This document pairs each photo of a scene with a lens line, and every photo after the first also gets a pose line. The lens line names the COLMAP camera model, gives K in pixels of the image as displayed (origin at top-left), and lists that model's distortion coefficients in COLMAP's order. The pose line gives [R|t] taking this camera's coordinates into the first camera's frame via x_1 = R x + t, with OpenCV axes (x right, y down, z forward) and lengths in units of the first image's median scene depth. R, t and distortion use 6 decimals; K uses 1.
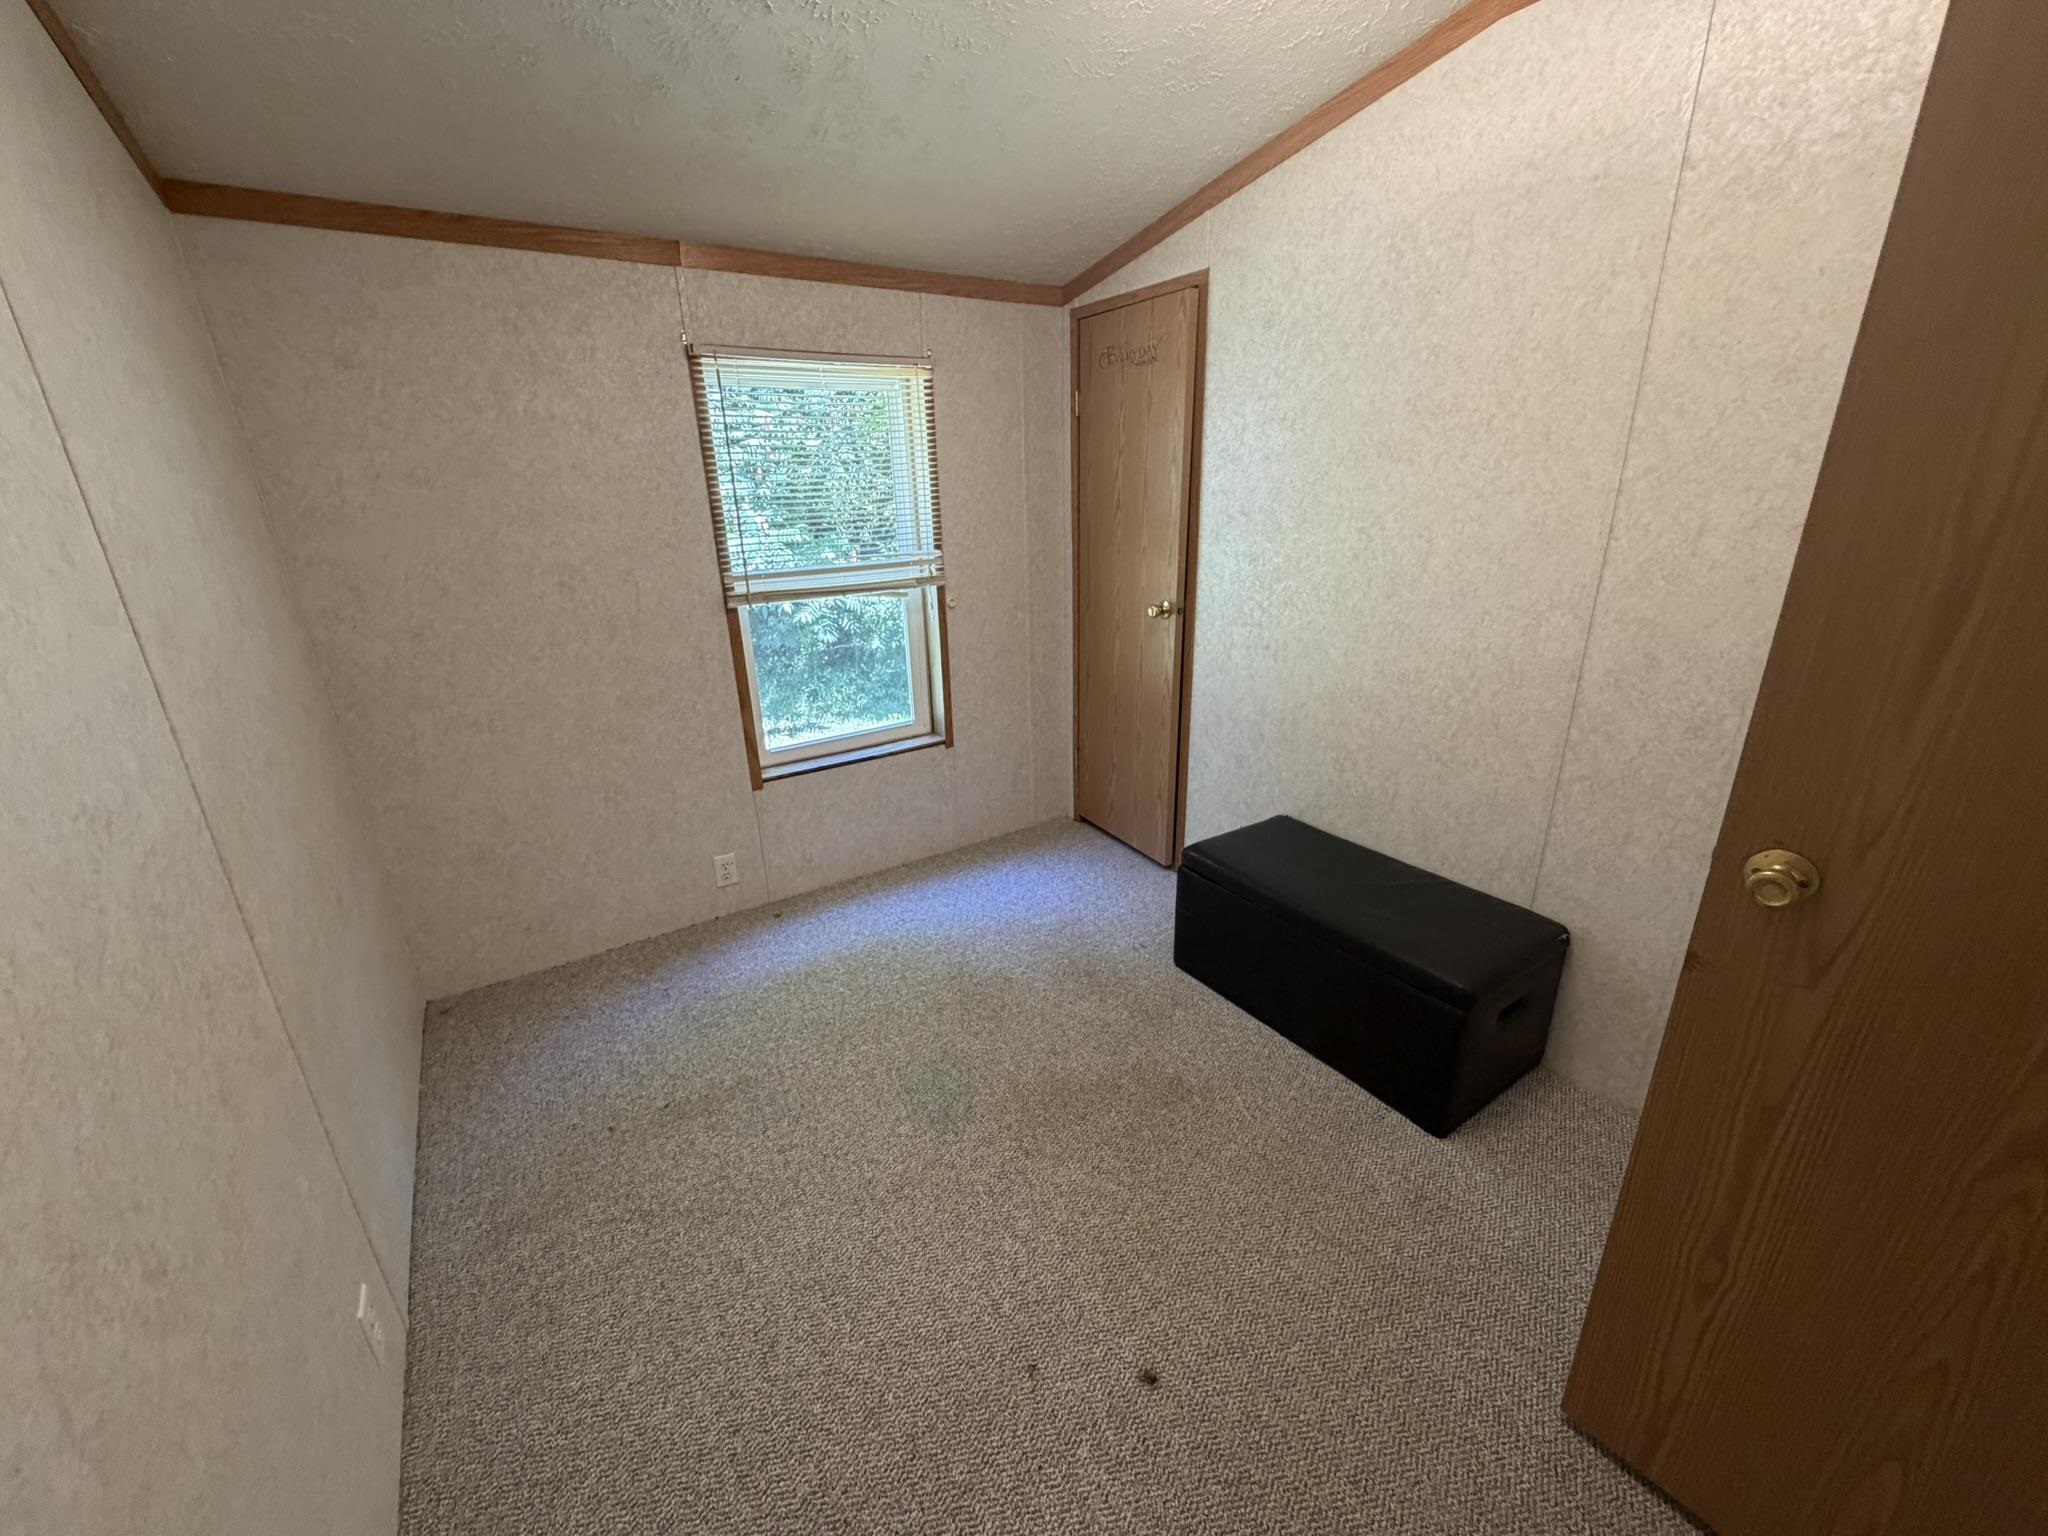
lens RADIAL K [[818.4, 0, 1019.4], [0, 818.4, 769.7], [0, 0, 1]] dist [0.000893, -0.000482]
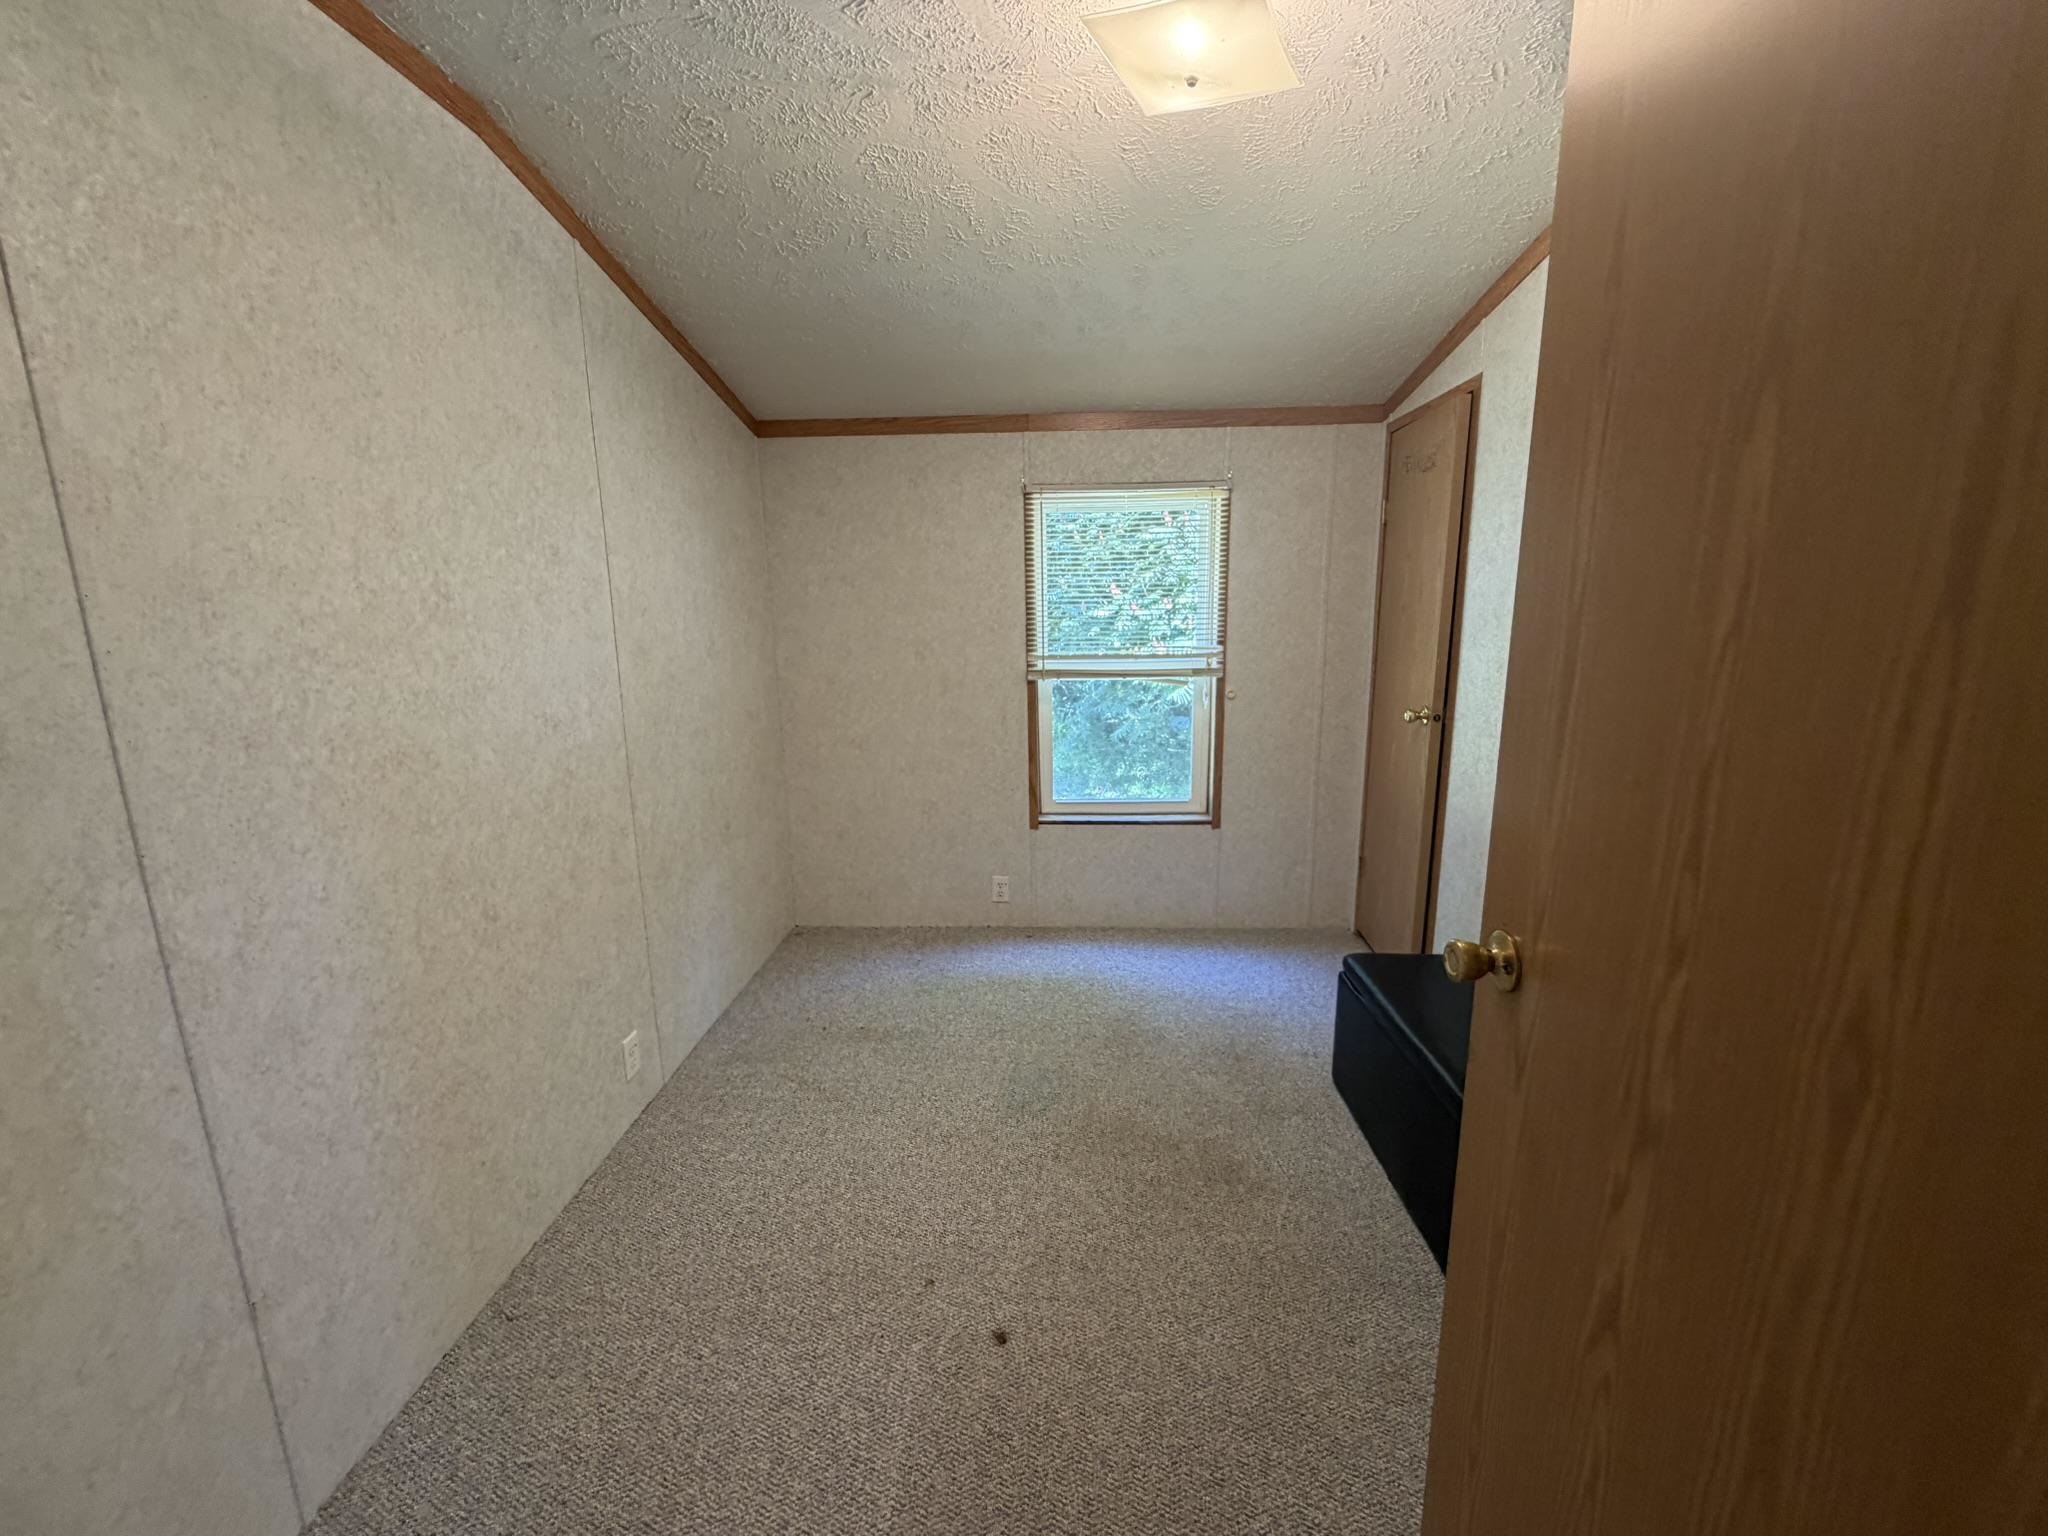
lens RADIAL K [[818.4, 0, 1019.4], [0, 818.4, 769.7], [0, 0, 1]] dist [0.000893, -0.000482]
pose [[0.809236, 0.129424, -0.573050, 0.379499], [-0.203400, 0.976827, -0.066615, 0.025840], [0.551149, 0.170466, 0.816809, -0.021324]]
